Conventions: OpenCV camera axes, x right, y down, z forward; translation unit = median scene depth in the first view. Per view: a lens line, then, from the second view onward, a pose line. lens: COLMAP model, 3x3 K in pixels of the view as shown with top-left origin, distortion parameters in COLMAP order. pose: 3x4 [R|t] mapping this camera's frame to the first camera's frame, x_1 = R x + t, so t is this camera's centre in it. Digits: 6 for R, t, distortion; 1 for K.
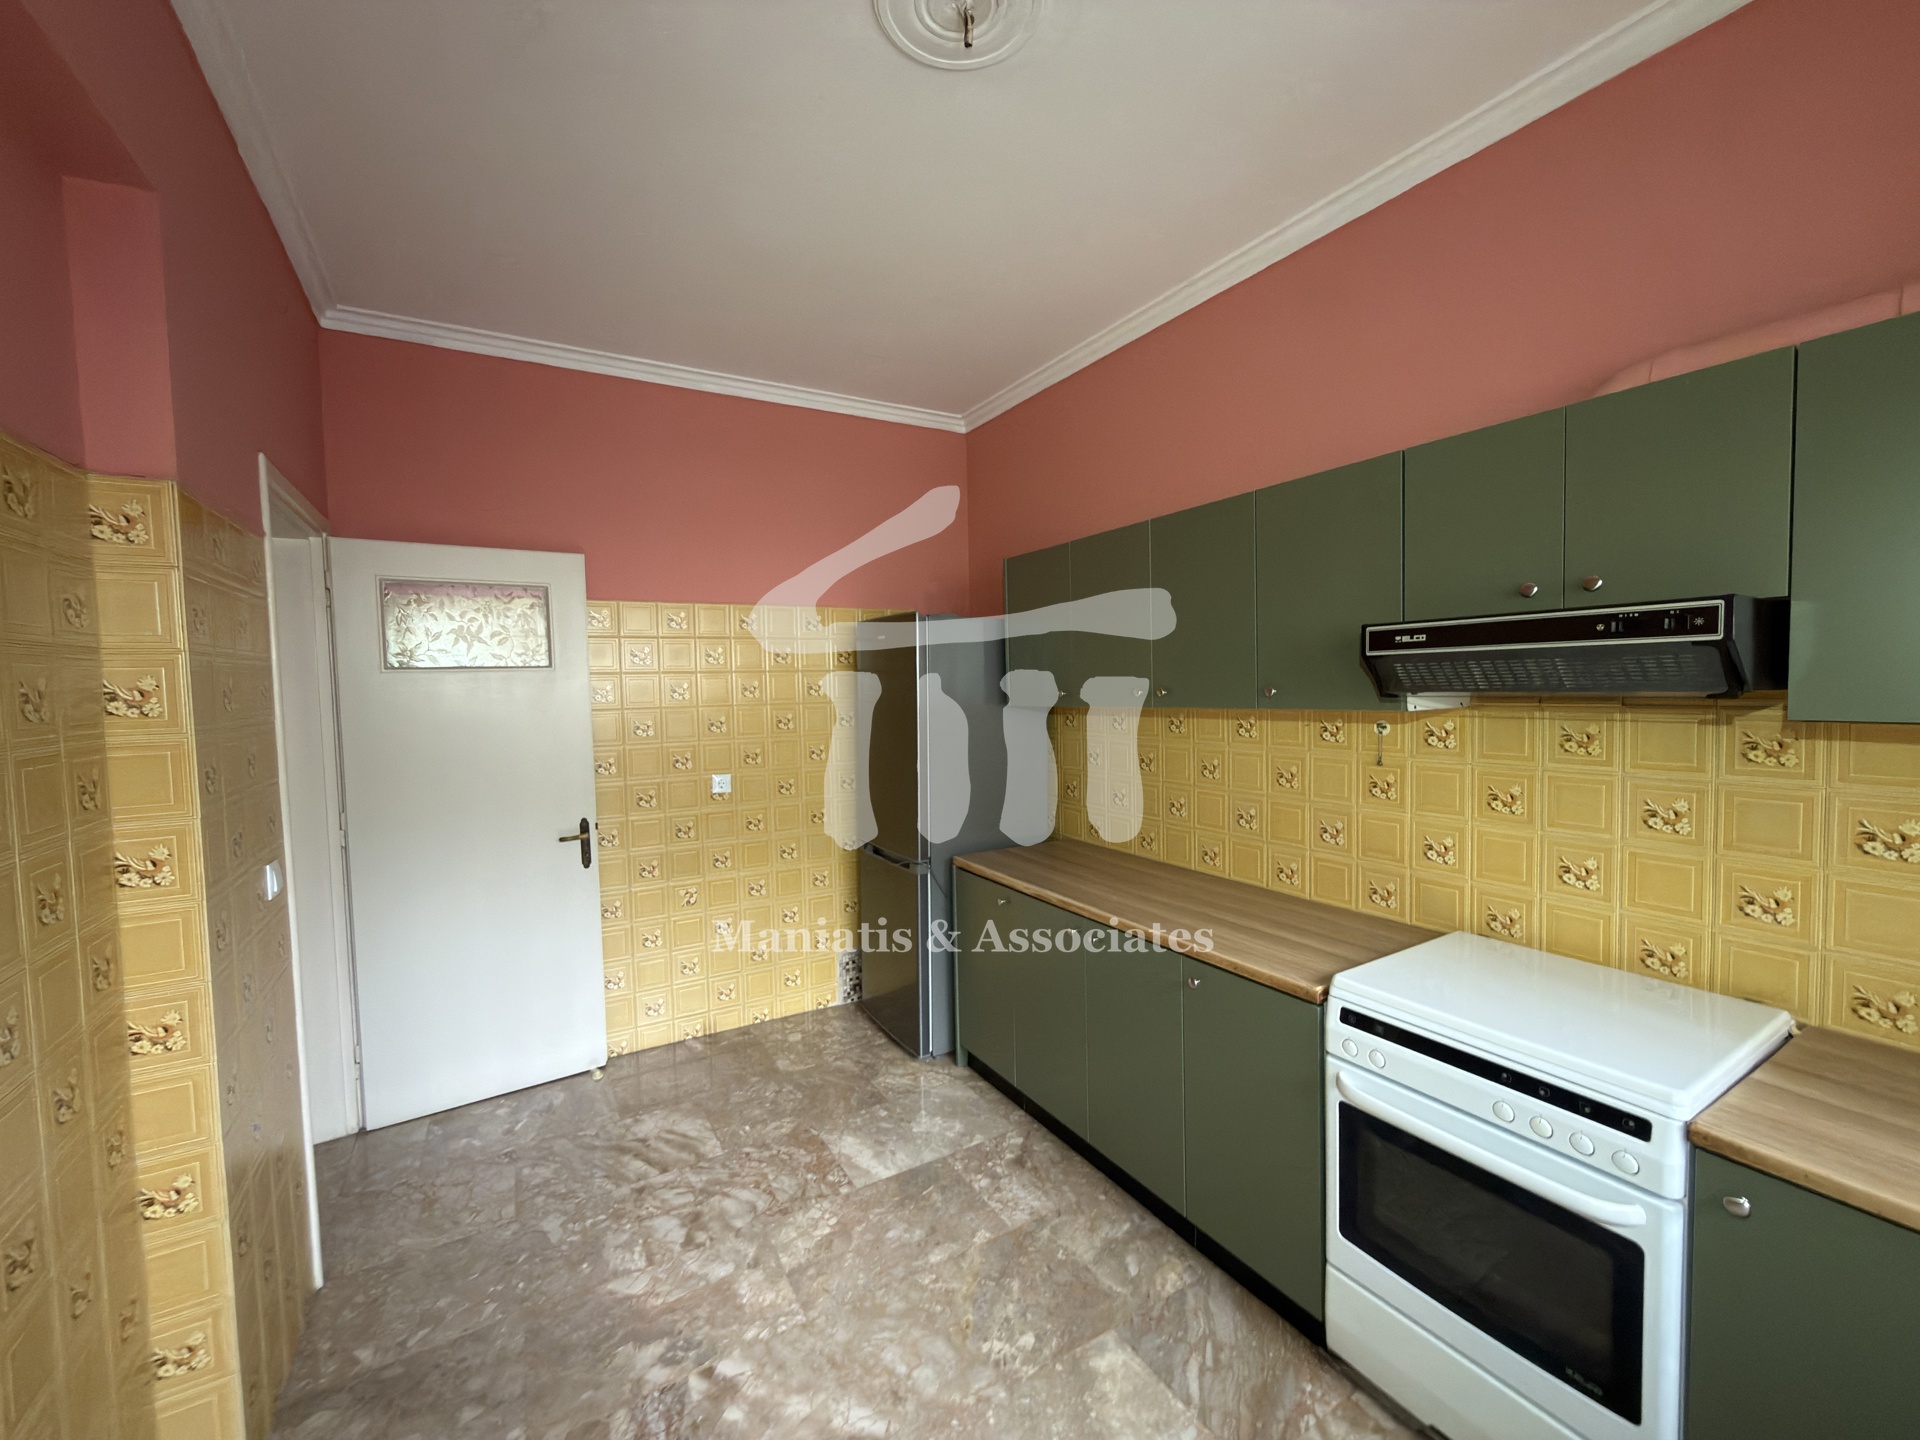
lens RADIAL K [[763.2, 0, 970.2], [0, 763.2, 715.0], [0, 0, 1]] dist [-0.001092, -0.000018]
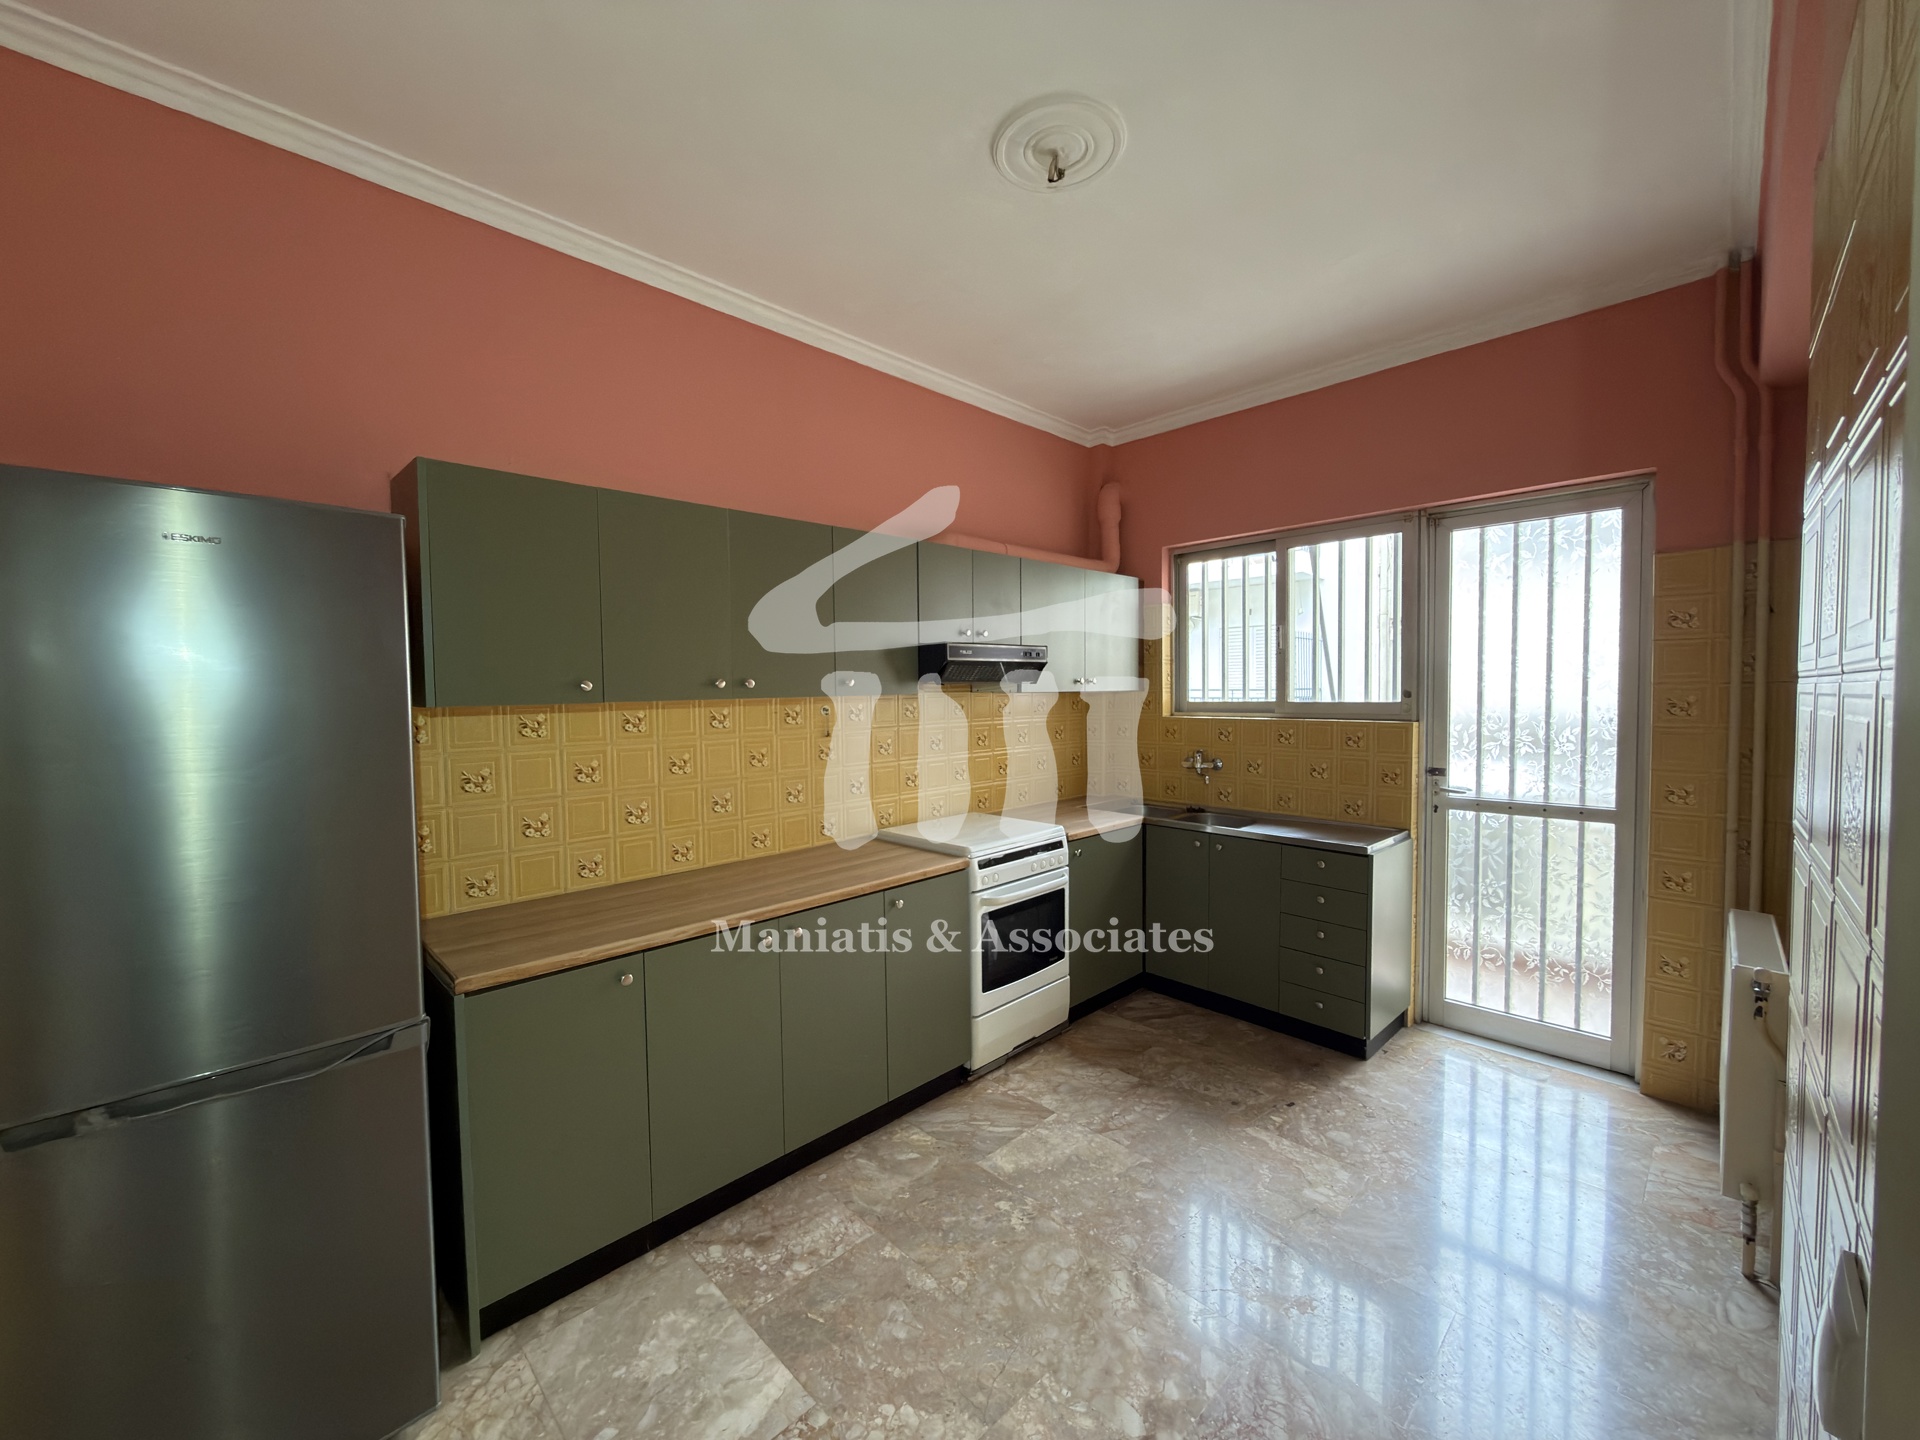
lens RADIAL K [[763.2, 0, 971.1], [0, 763.2, 724.5], [0, 0, 1]] dist [-0.001092, -0.000018]
pose [[-0.248674, -0.036721, 0.967891, -0.999938], [0.043669, 0.997840, 0.049077, -0.005025], [-0.967602, 0.054471, -0.246533, 1.234332]]
